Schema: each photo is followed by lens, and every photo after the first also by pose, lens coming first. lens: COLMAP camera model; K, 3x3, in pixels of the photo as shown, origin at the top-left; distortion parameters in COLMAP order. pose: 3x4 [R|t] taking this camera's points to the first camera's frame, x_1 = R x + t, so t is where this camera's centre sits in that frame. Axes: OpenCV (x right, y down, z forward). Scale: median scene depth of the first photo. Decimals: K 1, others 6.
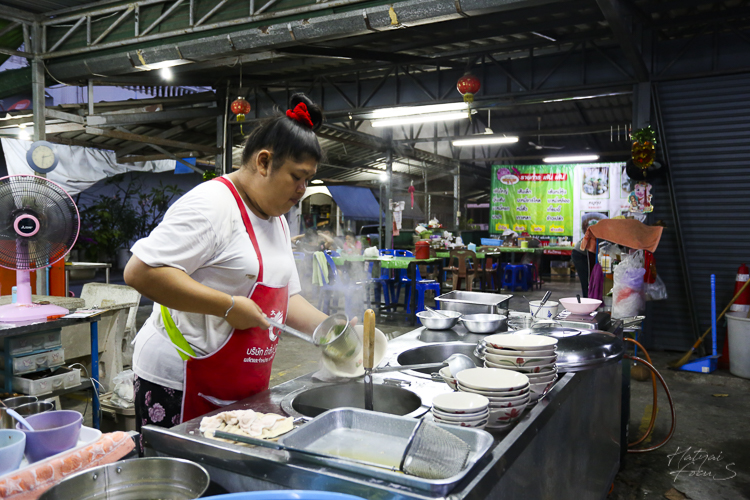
lens RADIAL K [[643.9, 0, 374.5], [0, 643.9, 246.7], [0, 0, 1]] dist [-0.014299, 0.009946]
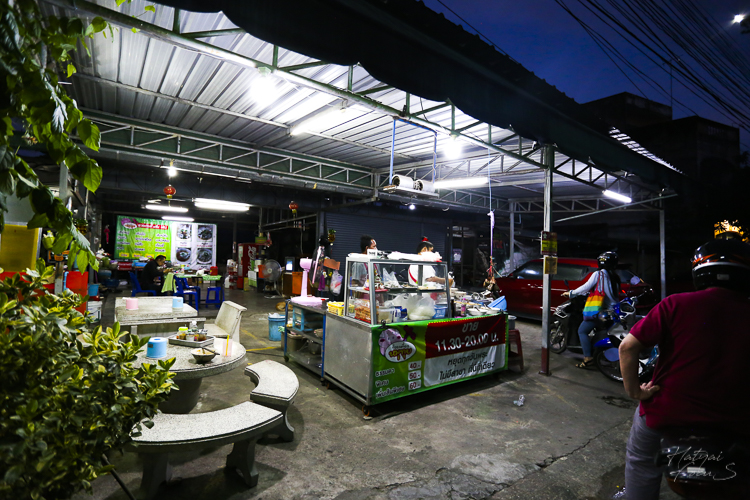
lens RADIAL K [[373.2, 0, 373.8], [0, 373.2, 246.6], [0, 0, 1]] dist [-0.000172, 0.000003]
pose [[0.435920, 0.041073, 0.899048, -0.809077], [-0.001332, 0.998986, -0.044992, -0.020235], [-0.899984, 0.018416, 0.435533, 0.059957]]
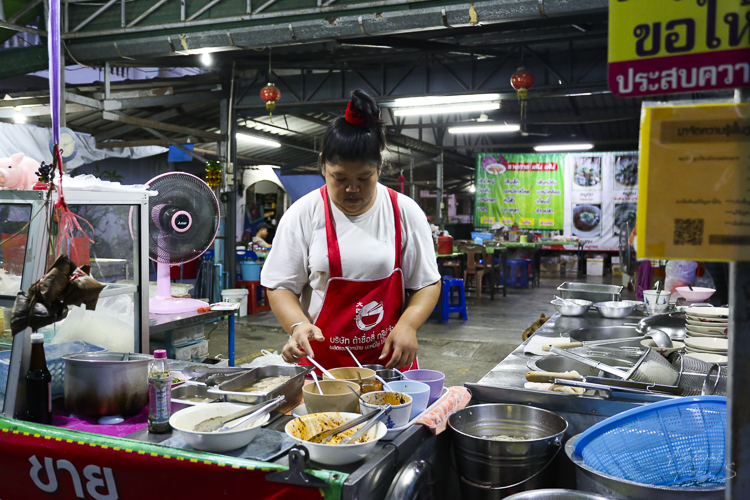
lens RADIAL K [[740.8, 0, 375.7], [0, 740.8, 251.8], [0, 0, 1]] dist [0.010668, 0.000000]
pose [[0.994793, -0.001792, 0.101904, -0.154298], [0.000330, 0.999897, 0.014356, -0.000323], [-0.101919, -0.014248, 0.994691, -0.099629]]
